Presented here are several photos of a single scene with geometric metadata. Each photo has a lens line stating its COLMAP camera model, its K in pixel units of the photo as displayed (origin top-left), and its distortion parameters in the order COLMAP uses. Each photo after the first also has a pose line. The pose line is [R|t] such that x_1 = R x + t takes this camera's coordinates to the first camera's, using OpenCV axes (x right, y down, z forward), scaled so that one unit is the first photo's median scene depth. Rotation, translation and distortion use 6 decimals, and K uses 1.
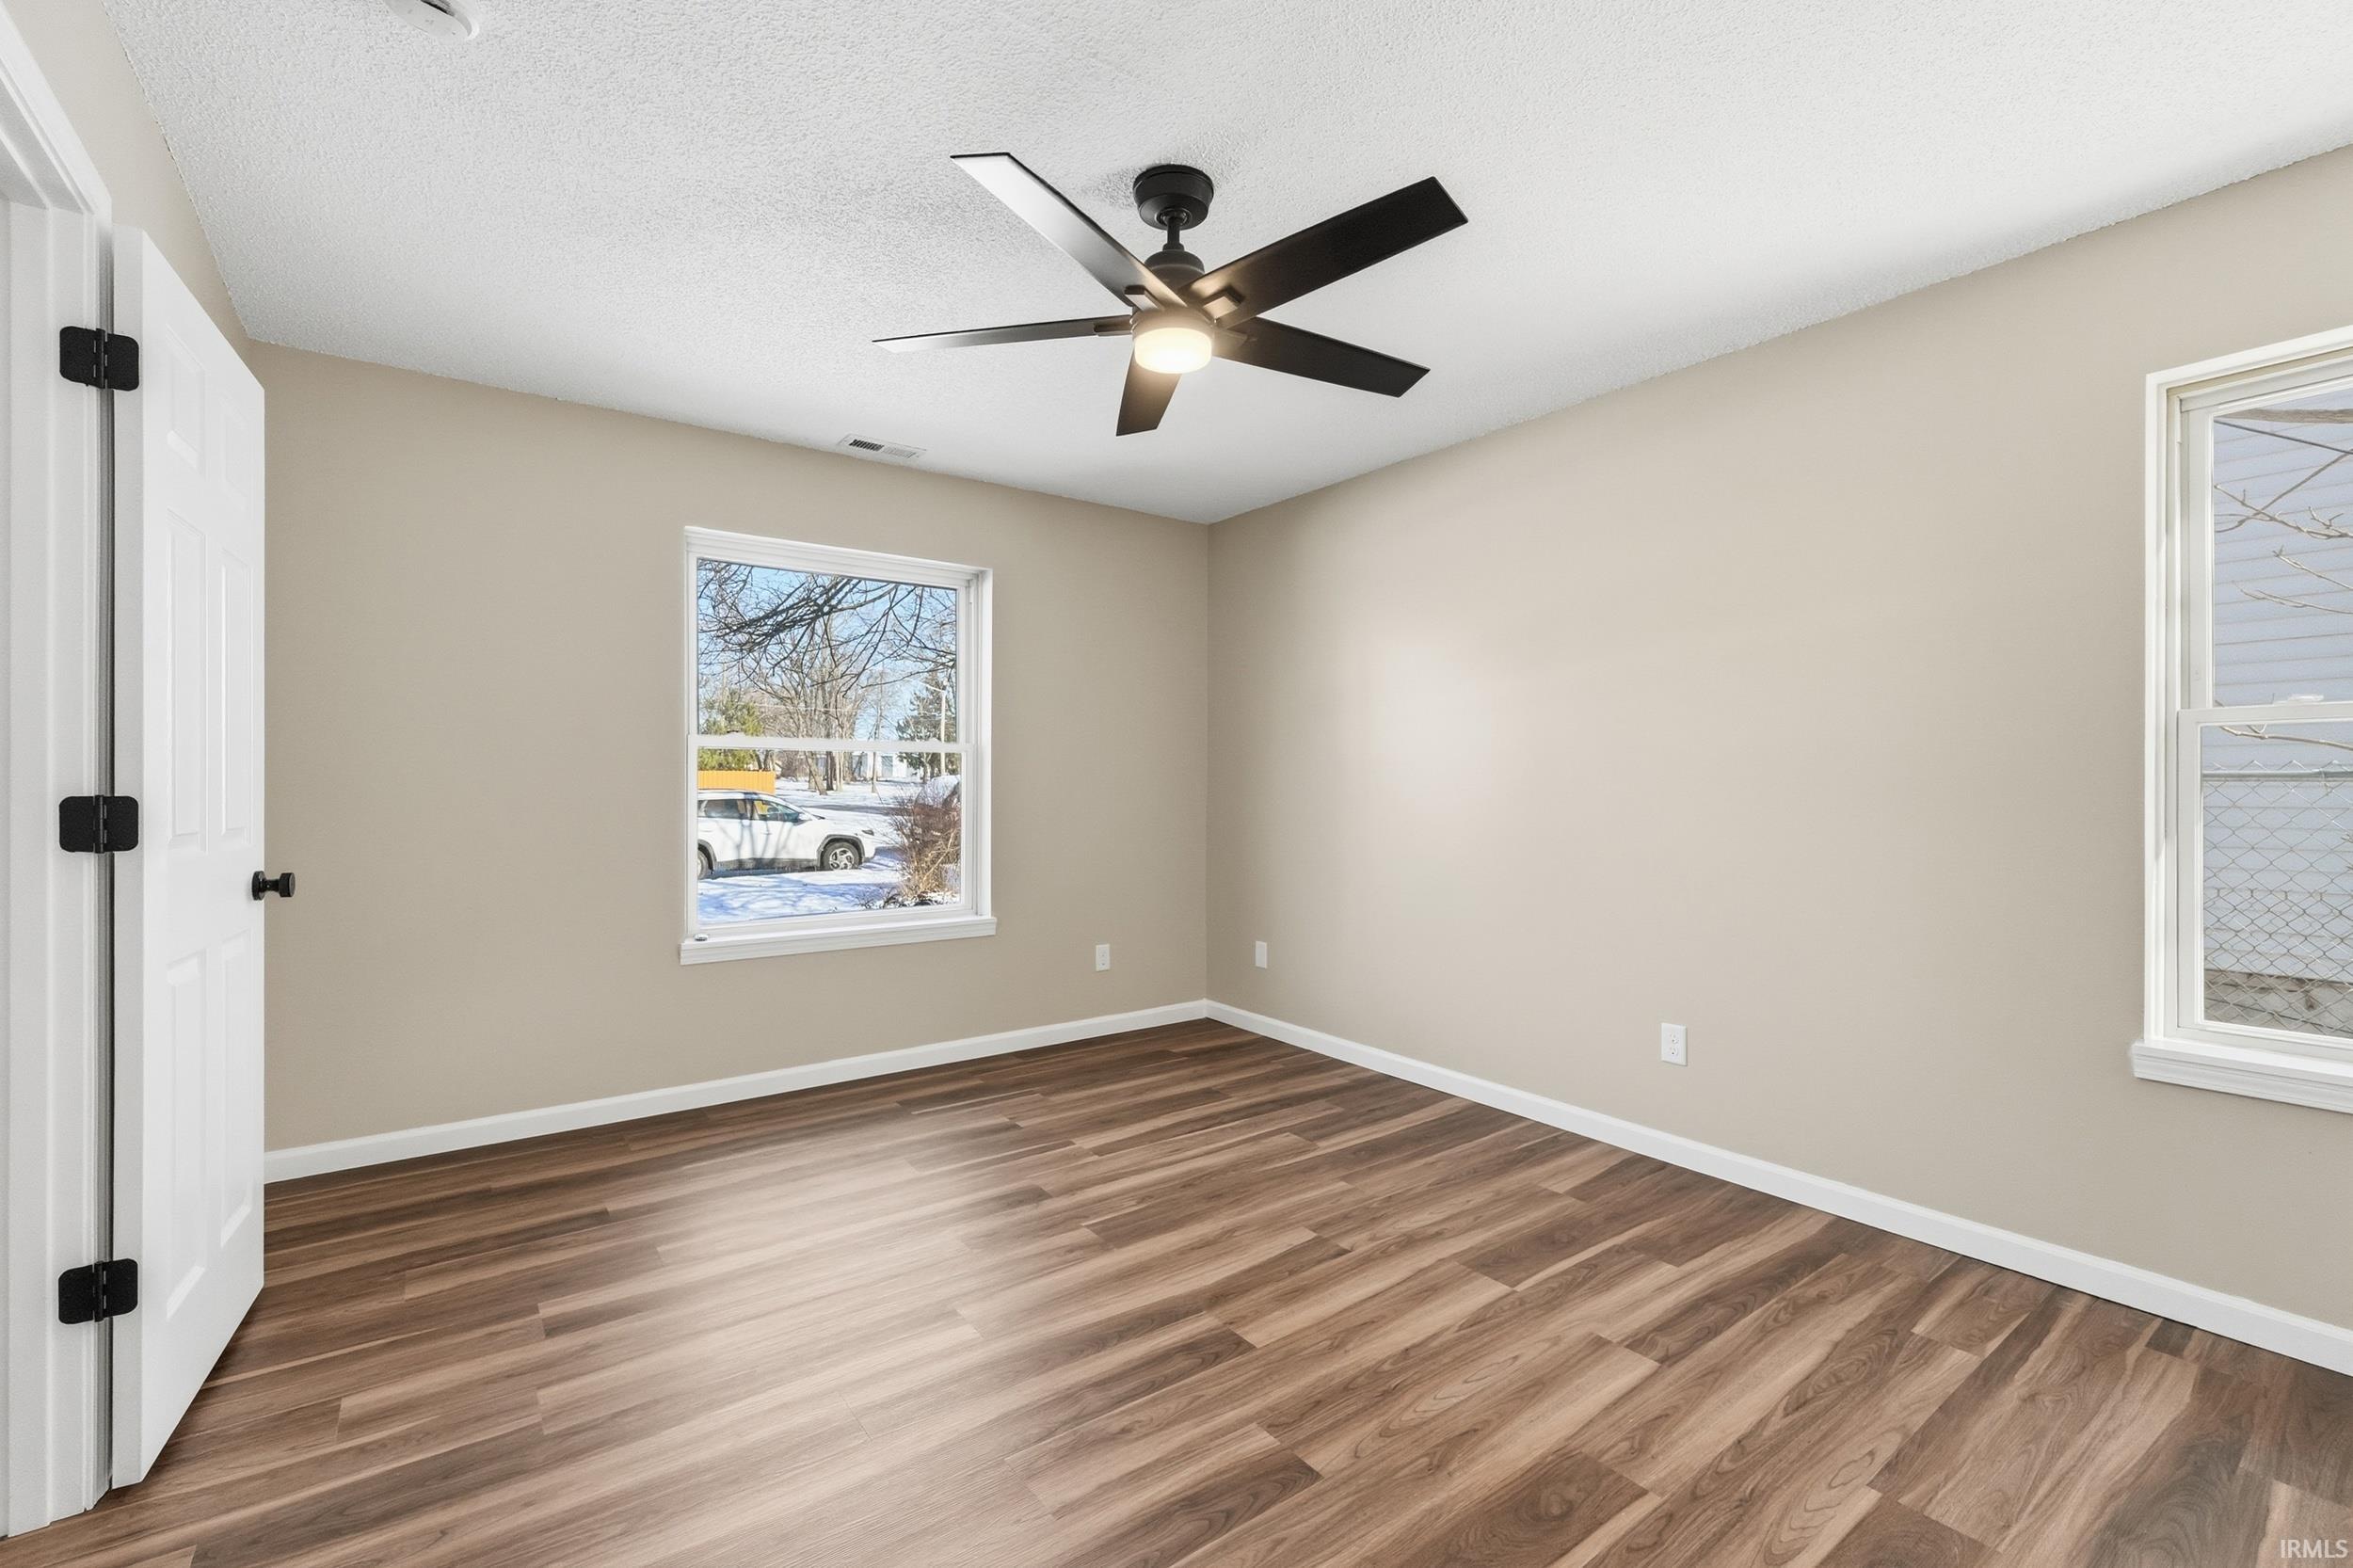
lens RADIAL K [[1006.9, 0, 1176.5], [0, 1006.9, 784.0], [0, 0, 1]] dist [0.000044, -0.000144]
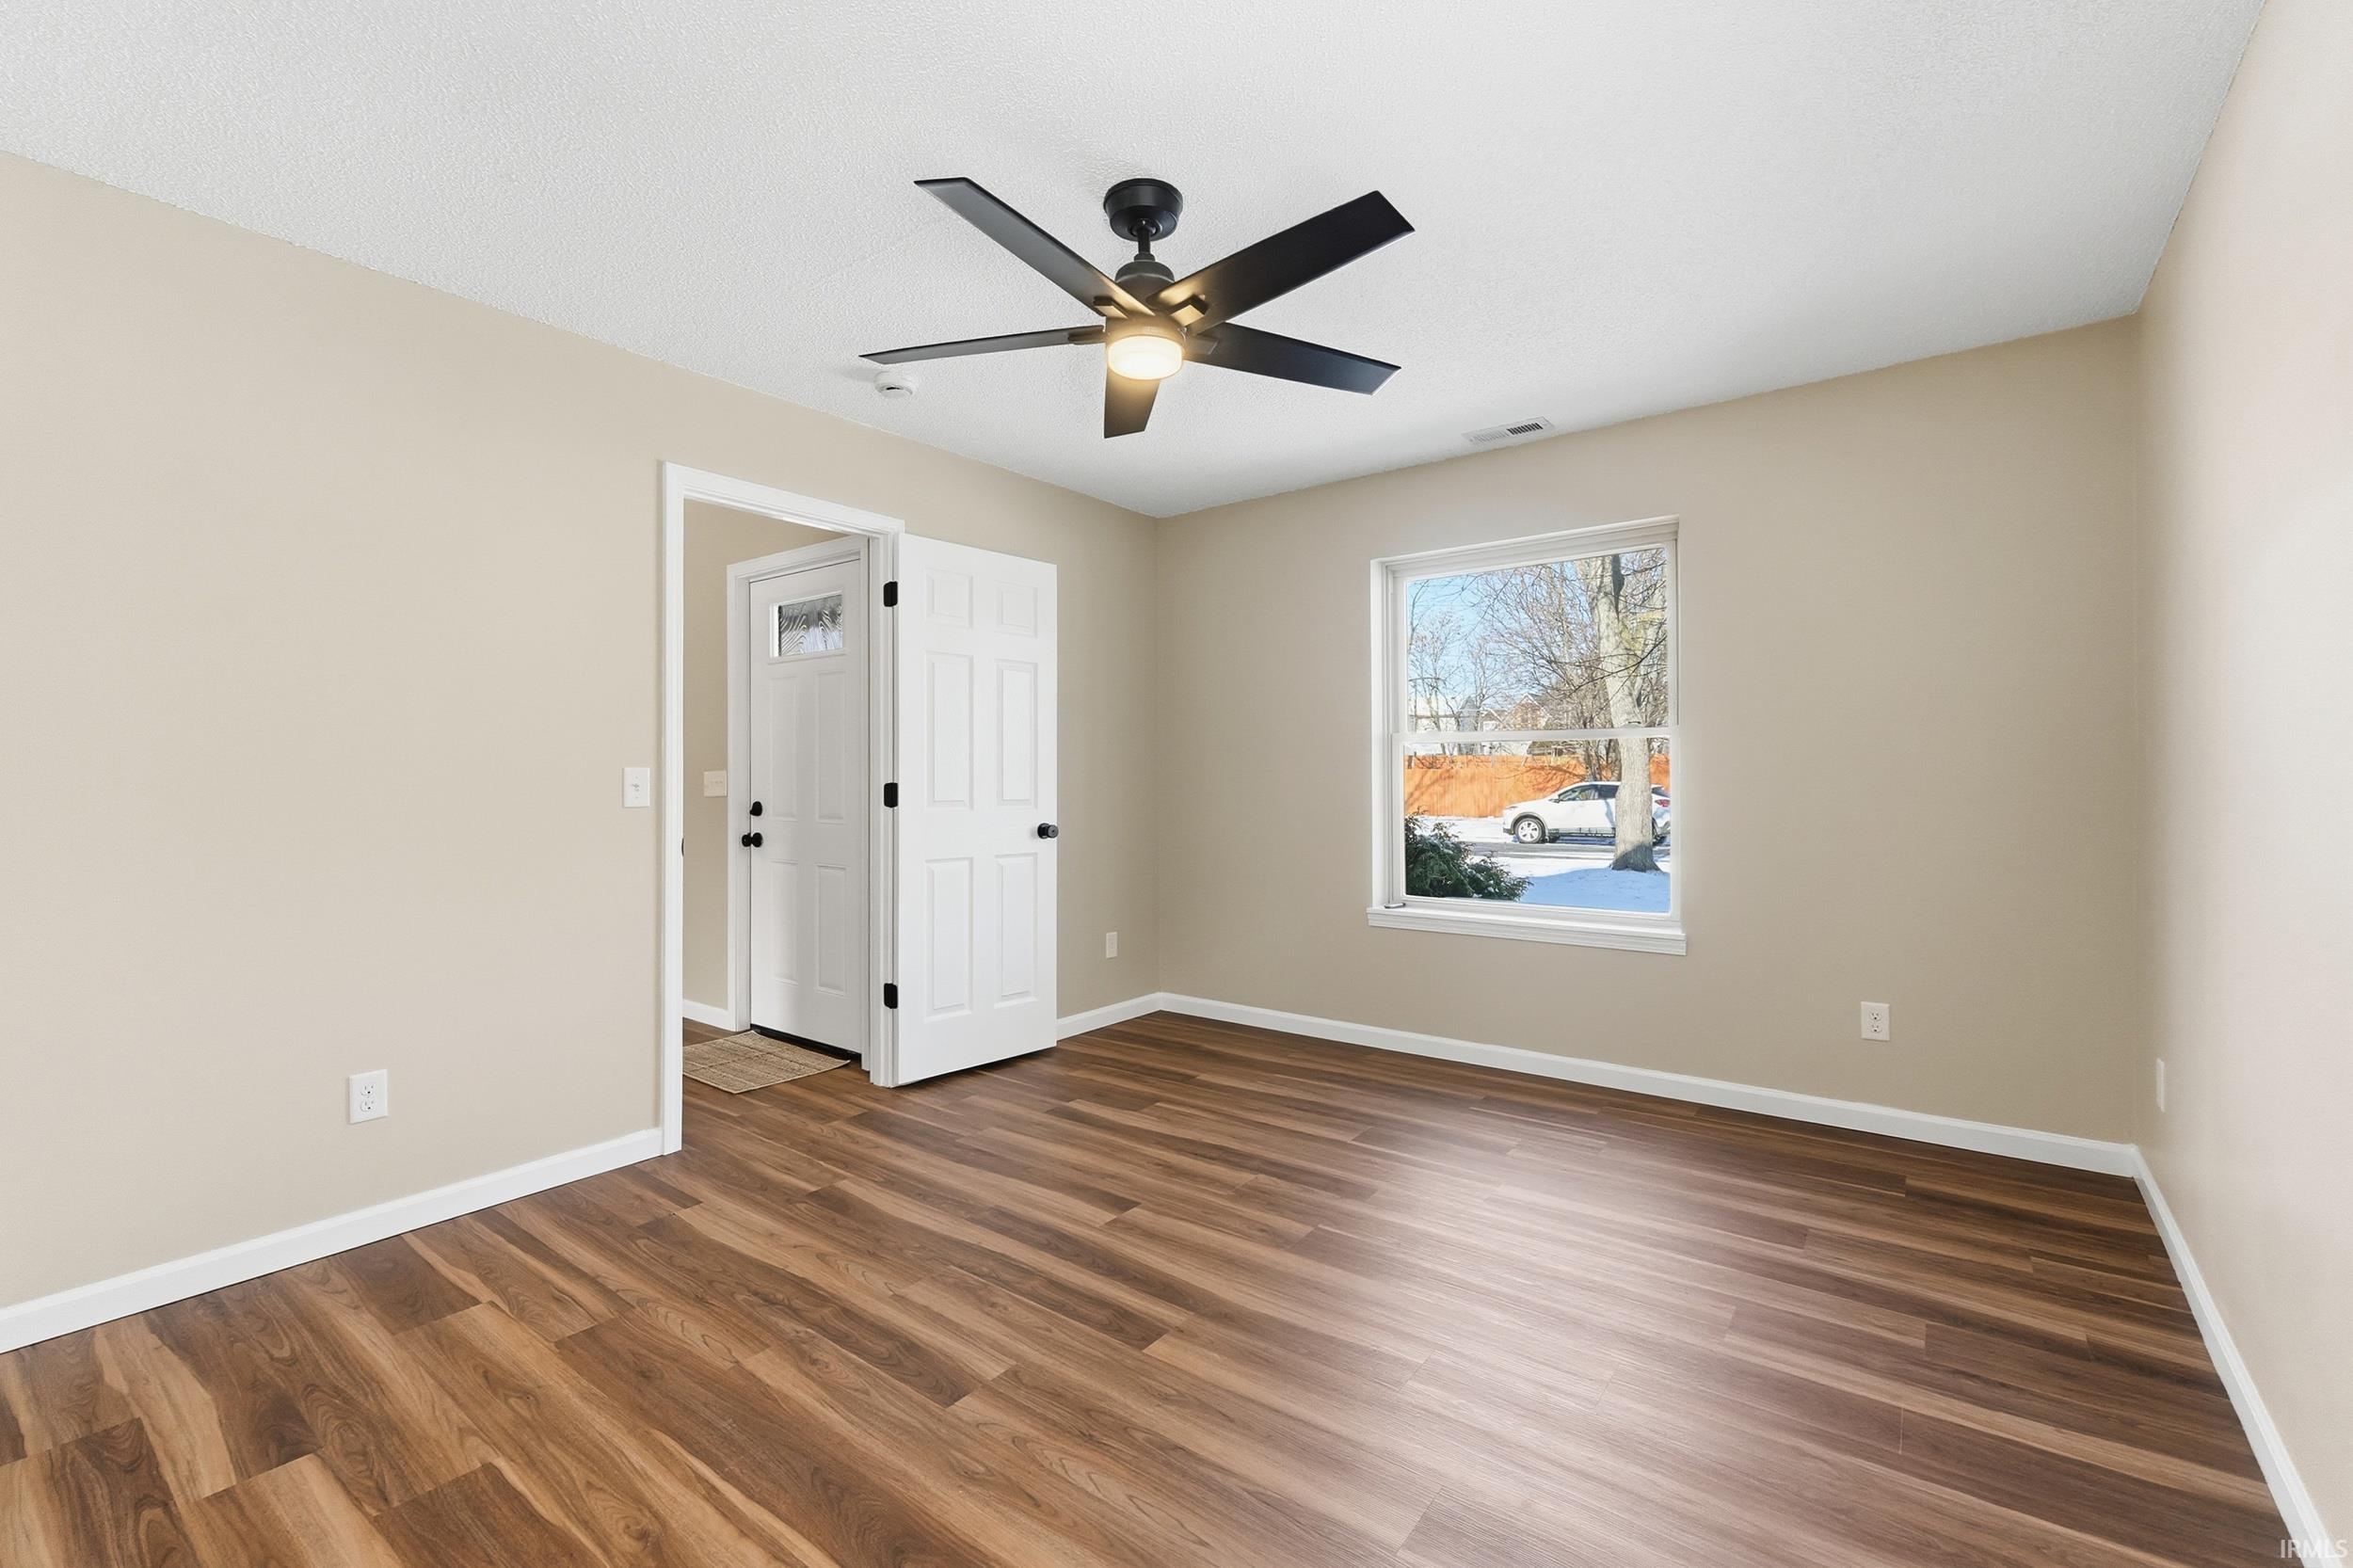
lens RADIAL K [[996.0, 0, 1159.8], [0, 996.0, 774.7], [0, 0, 1]] dist [0.009712, -0.000006]
pose [[0.271102, -0.004740, -0.962539, 0.919243], [0.009601, 0.999951, -0.002221, -0.001751], [0.962503, -0.008639, 0.271135, 0.675482]]
